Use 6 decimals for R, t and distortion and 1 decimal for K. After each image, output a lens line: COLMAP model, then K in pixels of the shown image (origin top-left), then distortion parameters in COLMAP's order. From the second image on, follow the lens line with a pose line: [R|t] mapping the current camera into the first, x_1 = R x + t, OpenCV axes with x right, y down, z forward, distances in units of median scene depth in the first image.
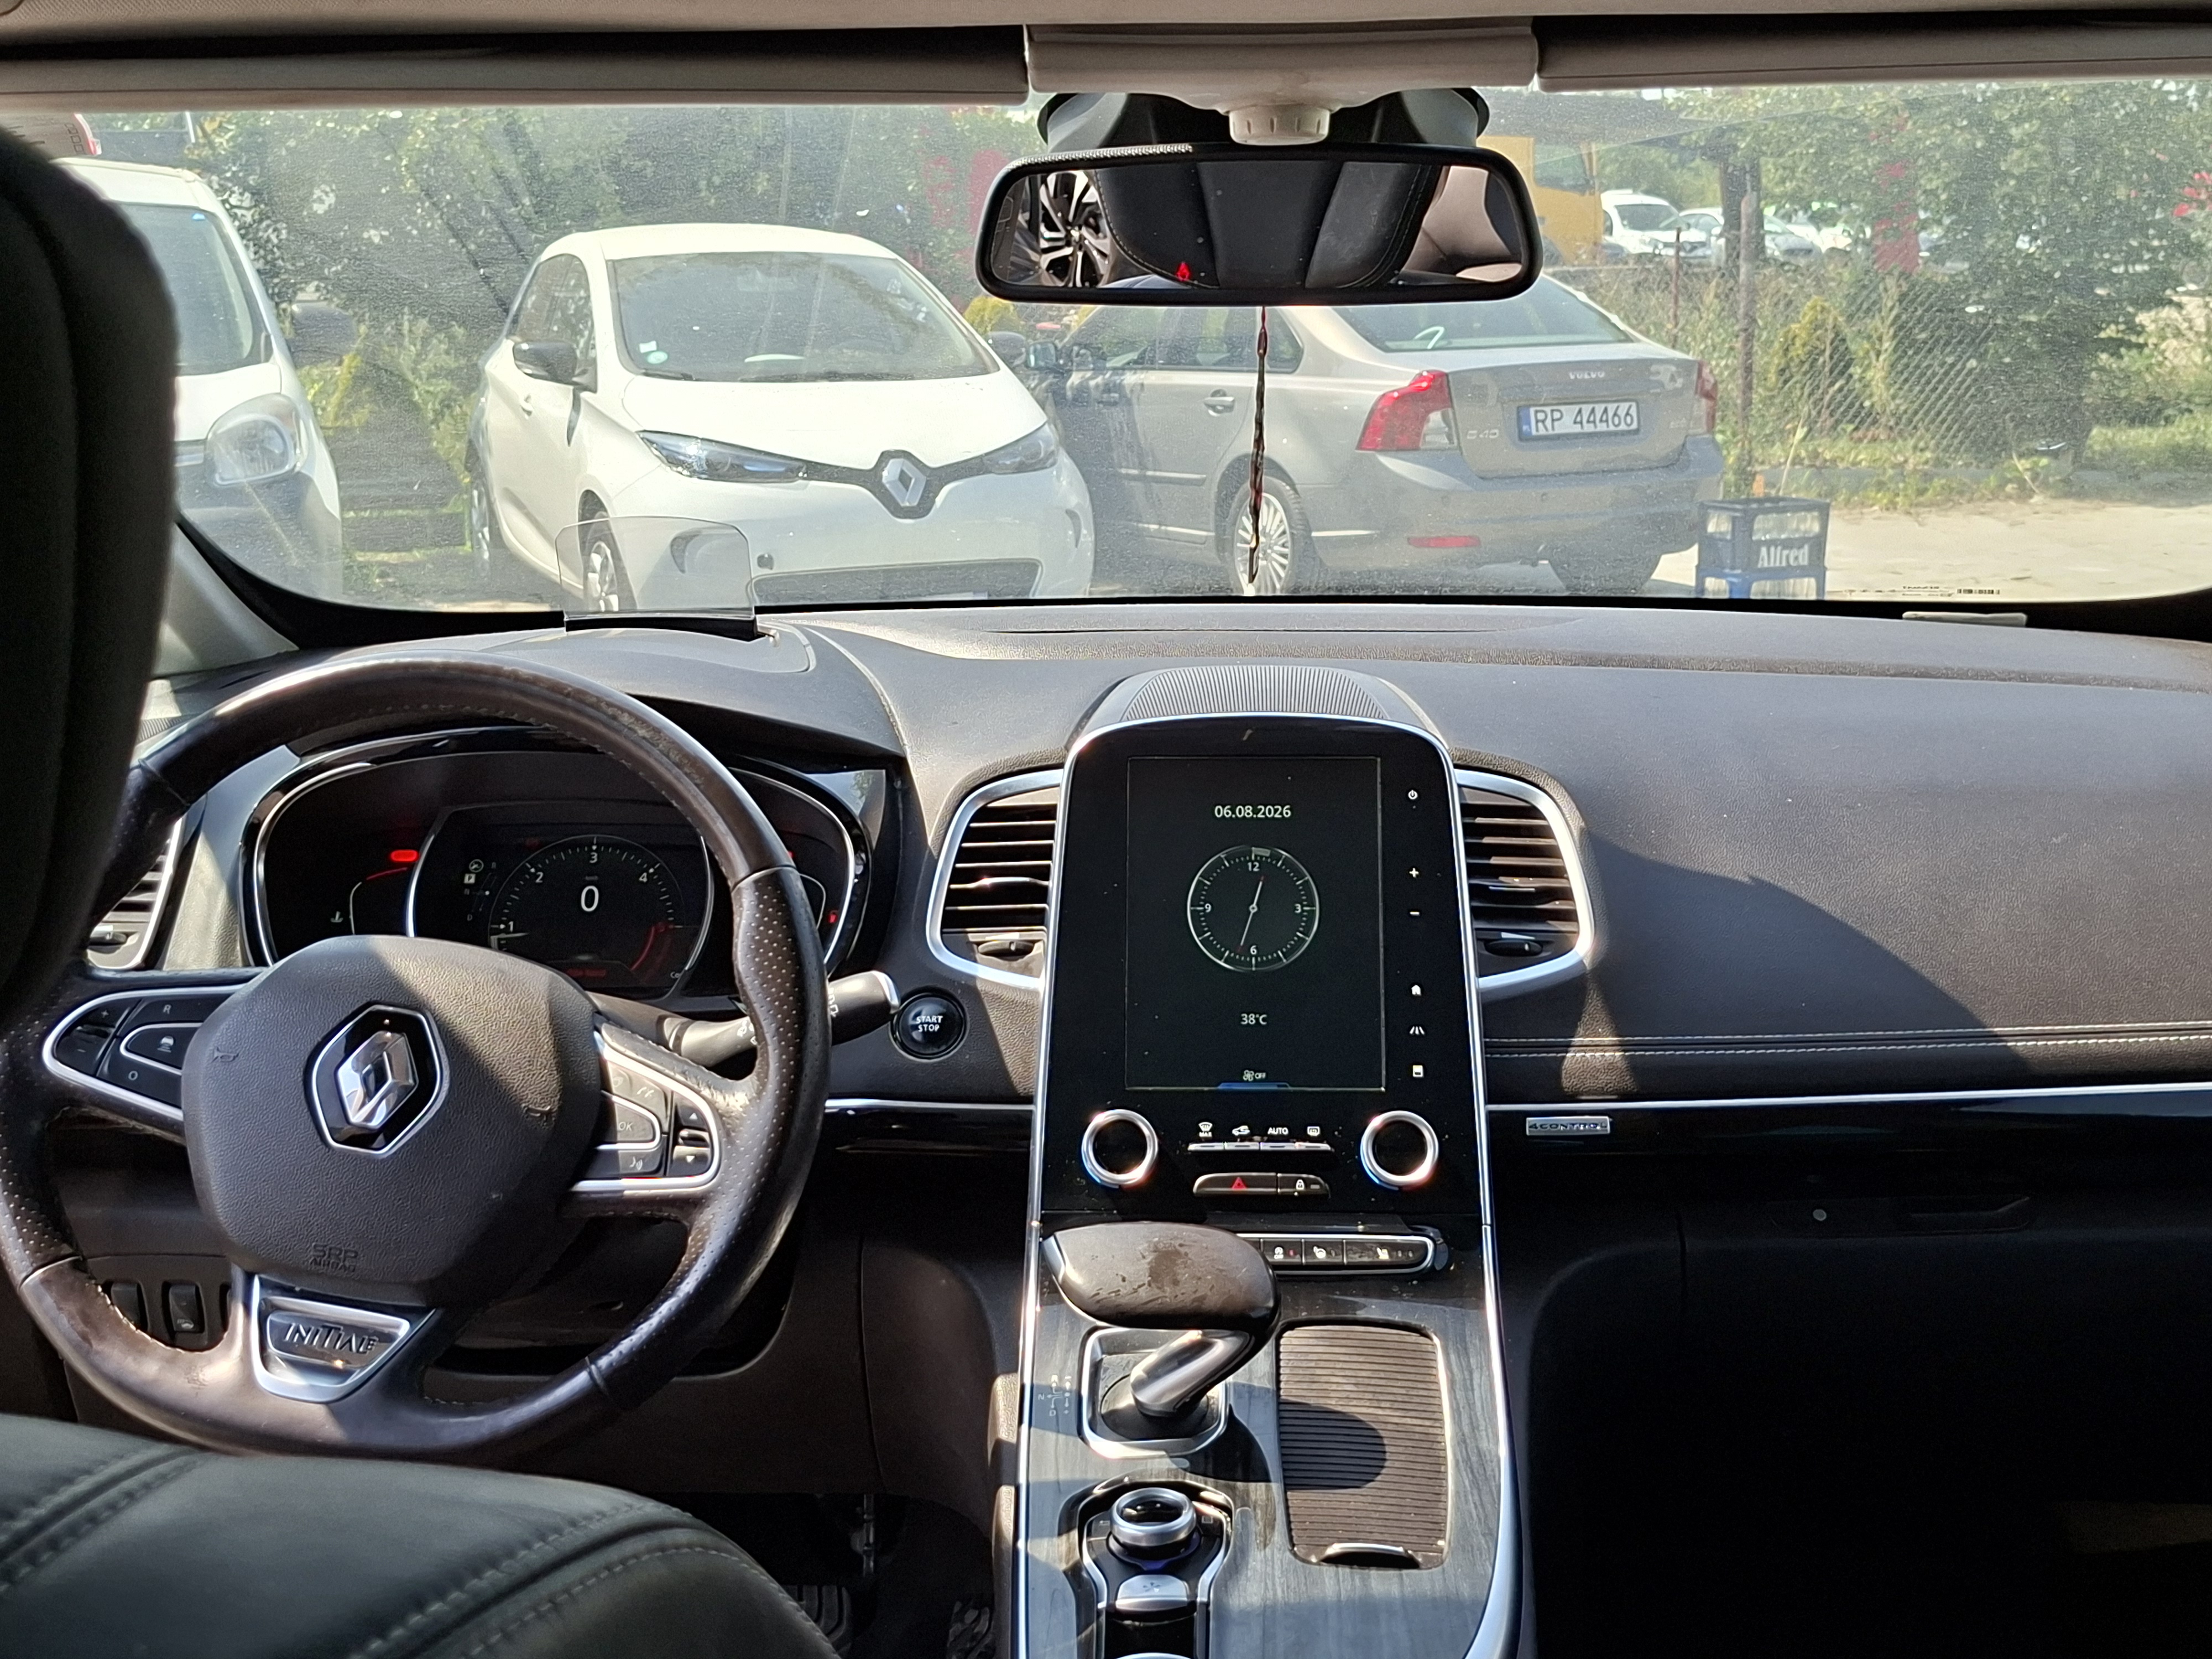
lens RADIAL K [[2572.0, 0, 1110.1], [0, 2572.0, 812.0], [0, 0, 1]] dist [0.077321, 0.000000]
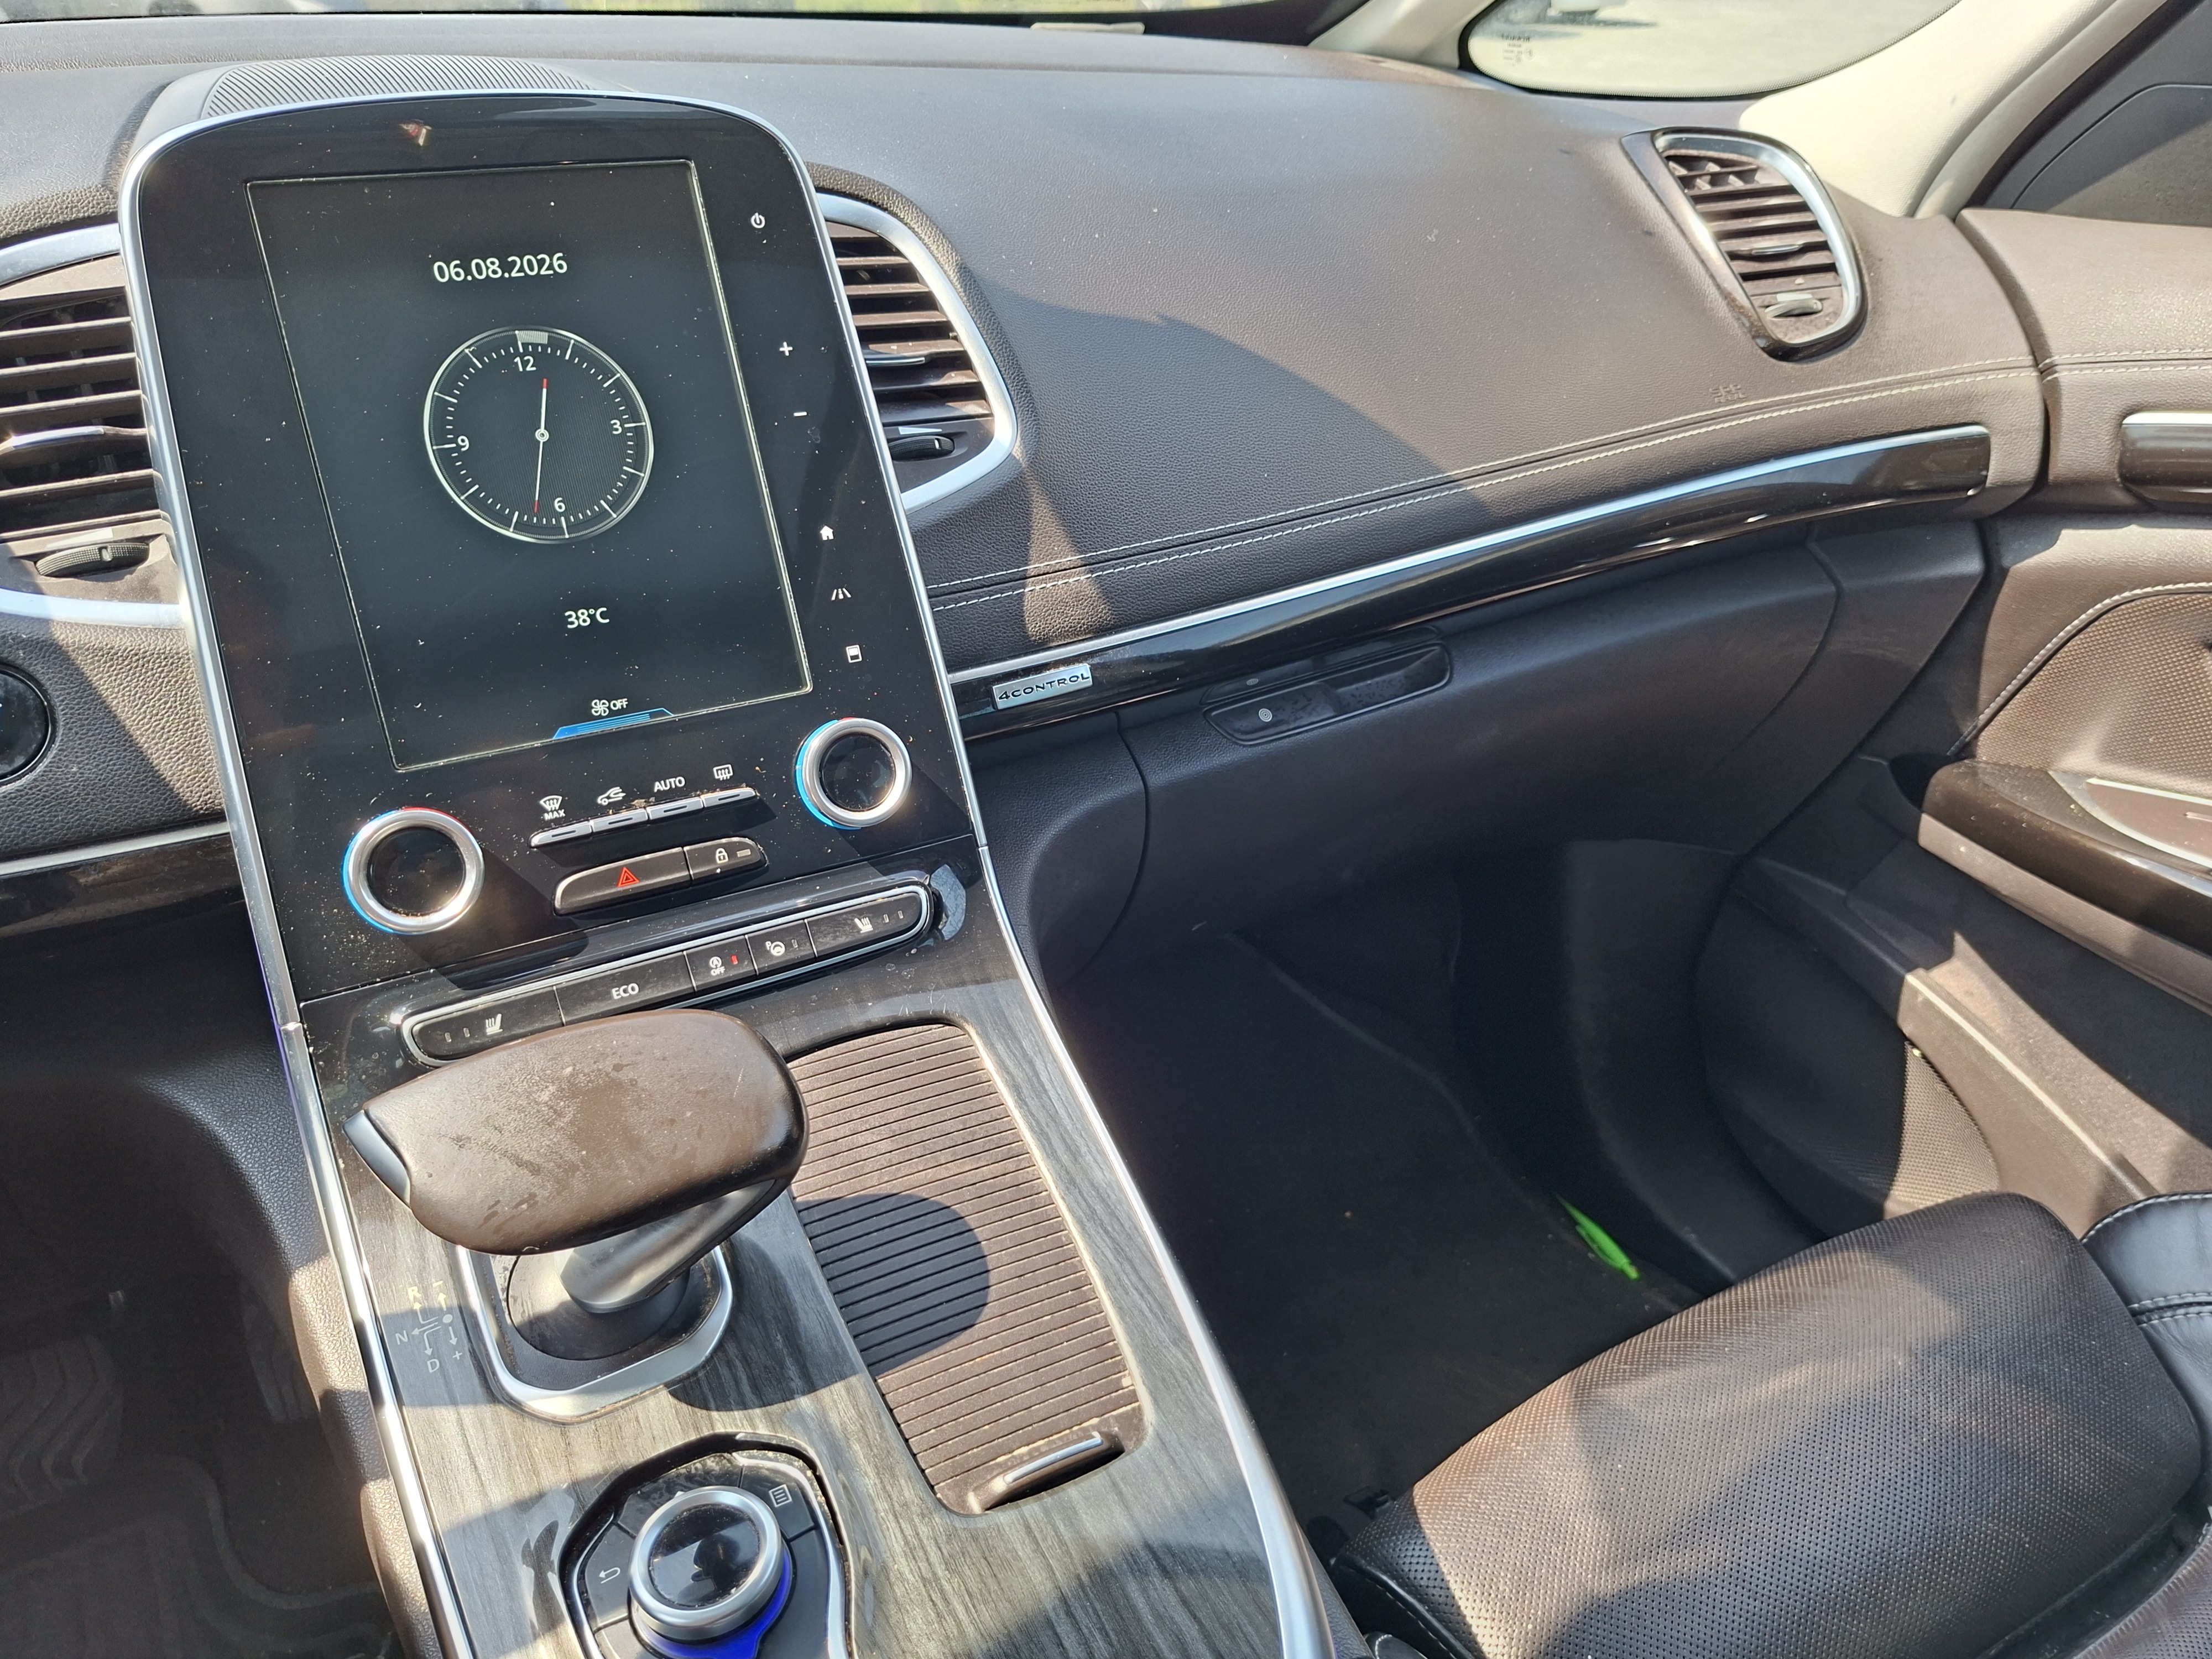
lens RADIAL K [[1552.6, 0, 1102.2], [0, 1552.6, 830.0], [0, 0, 1]] dist [0.066376, -0.070433]
pose [[0.853292, -0.240304, 0.462760, -0.025968], [0.075573, 0.935100, 0.346231, 0.005964], [-0.515928, -0.260464, 0.816074, 0.592606]]
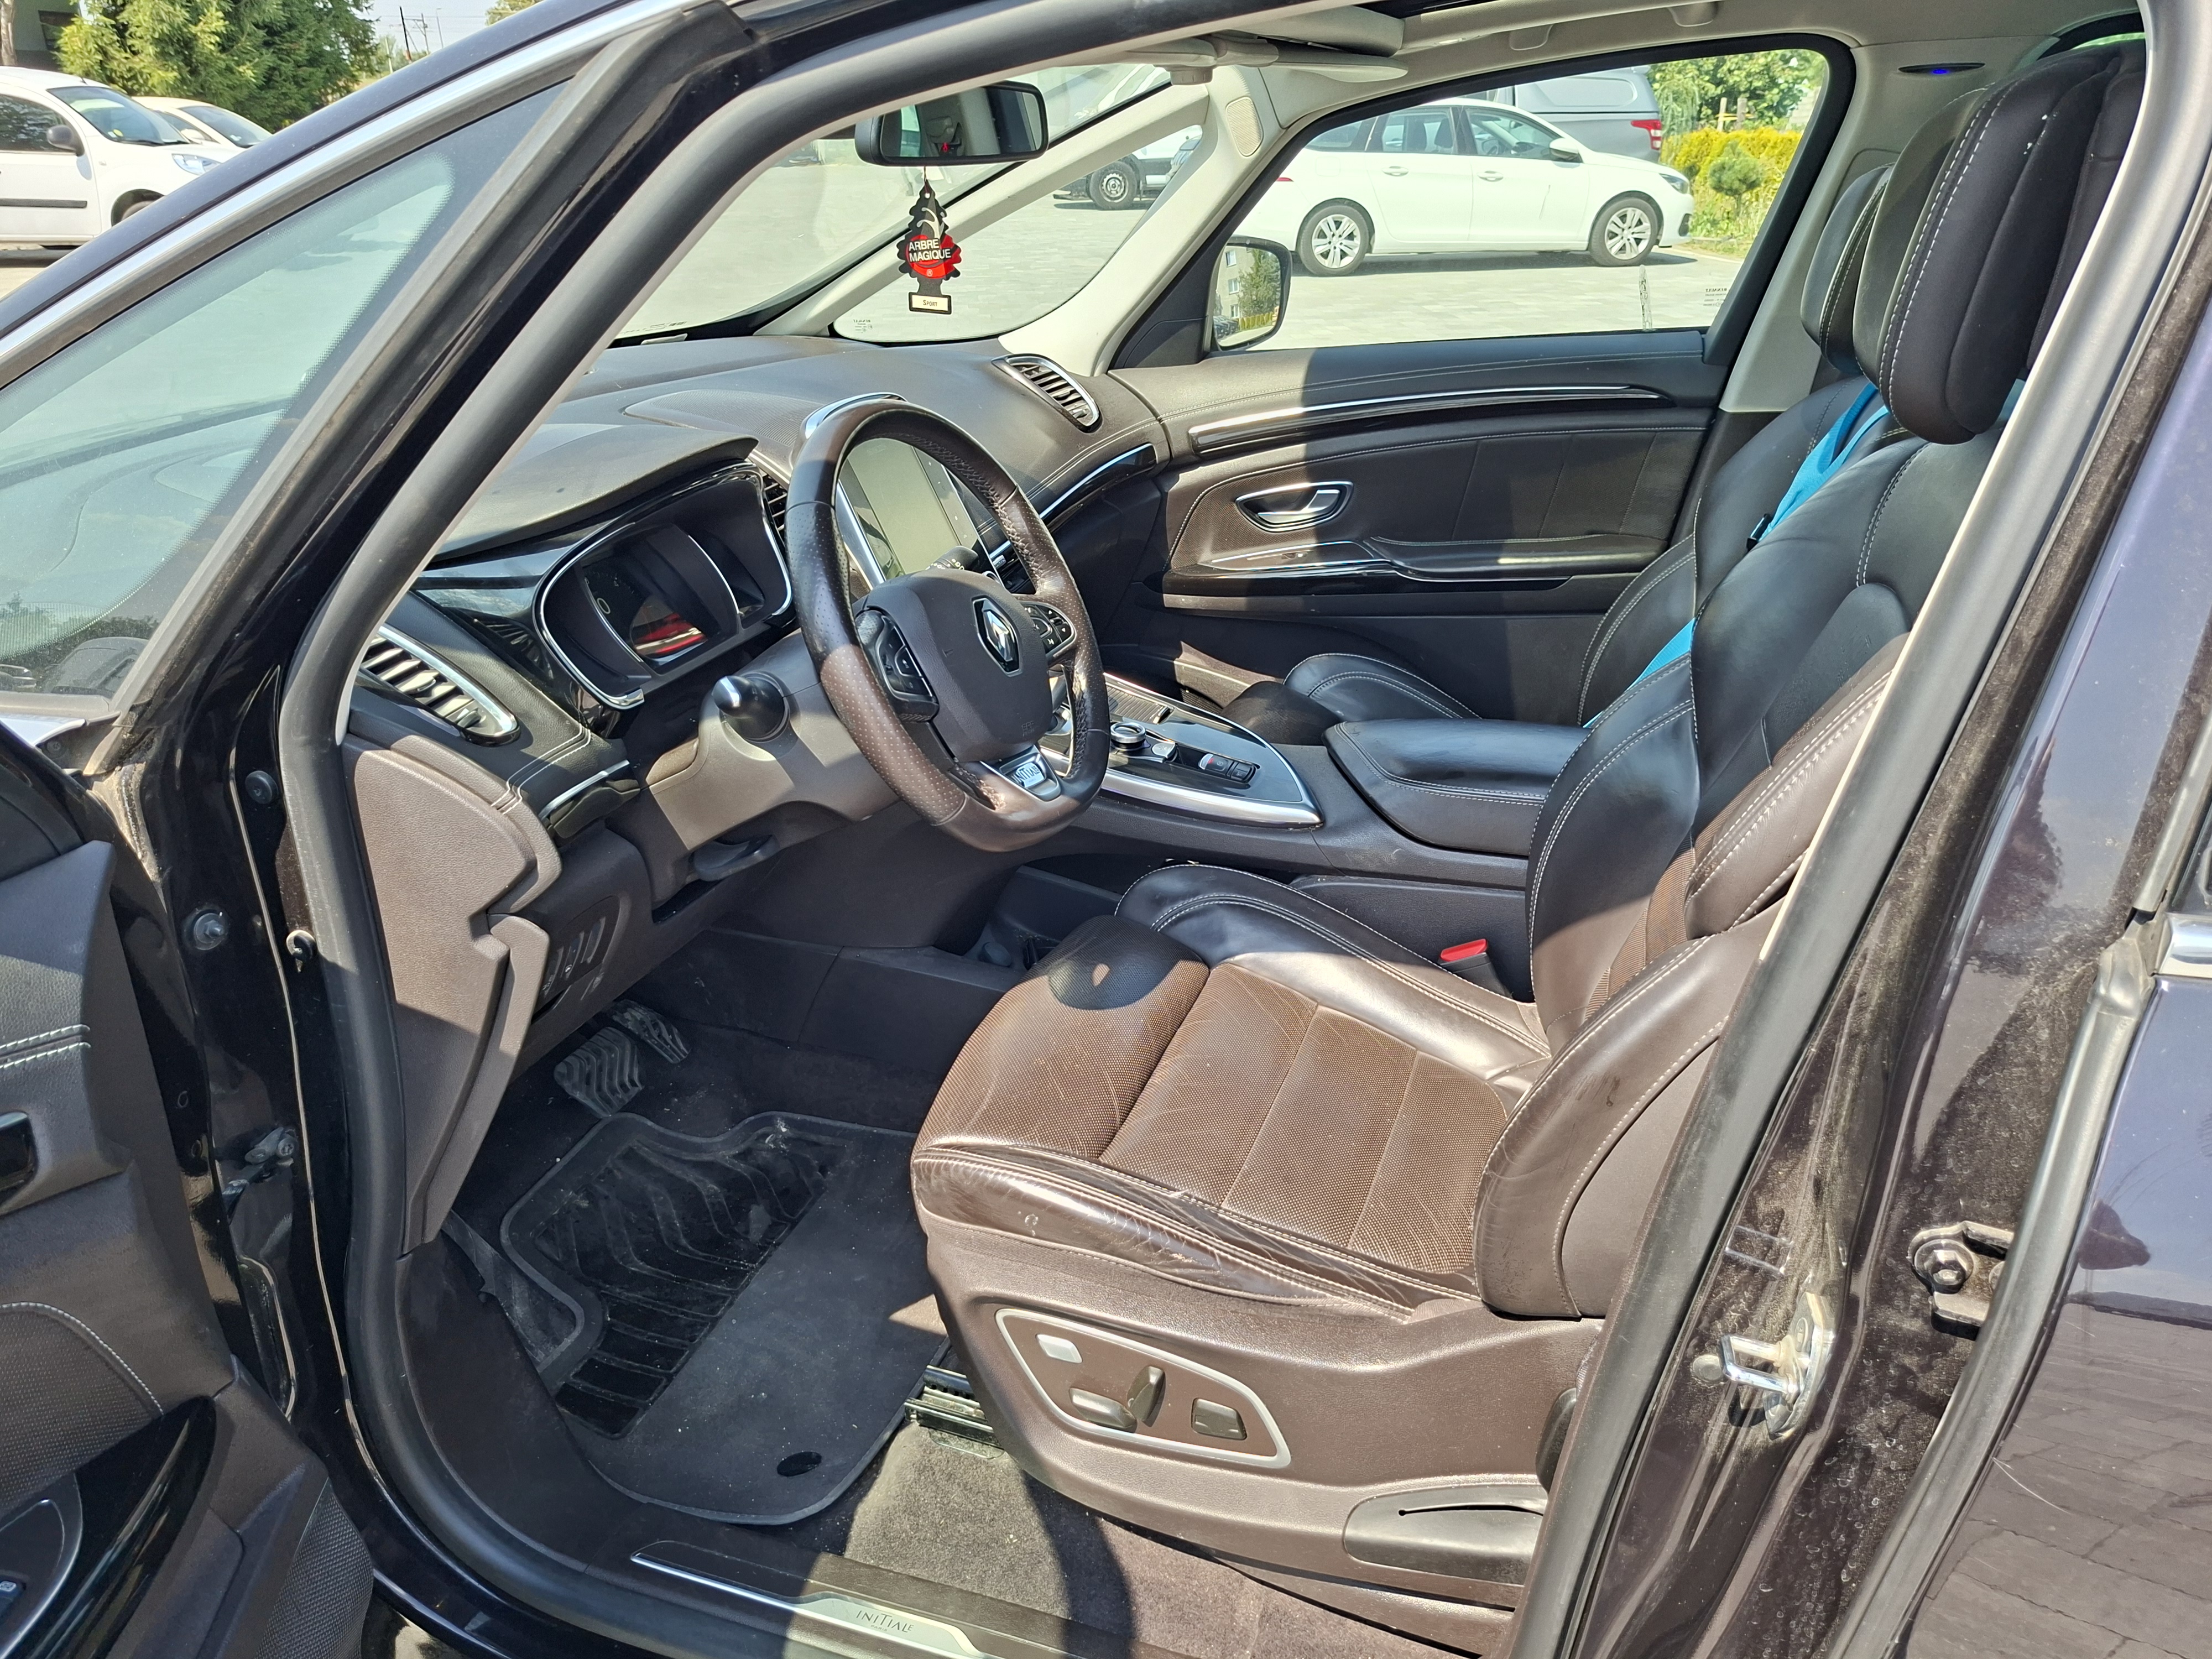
lens RADIAL K [[1552.6, 0, 1114.1], [0, 1552.6, 826.5], [0, 0, 1]] dist [0.066376, -0.070433]
pose [[0.272734, -0.394338, 0.877561, -1.025106], [0.203408, 0.915156, 0.348015, -0.113206], [-0.940341, 0.083587, 0.329806, 0.470888]]
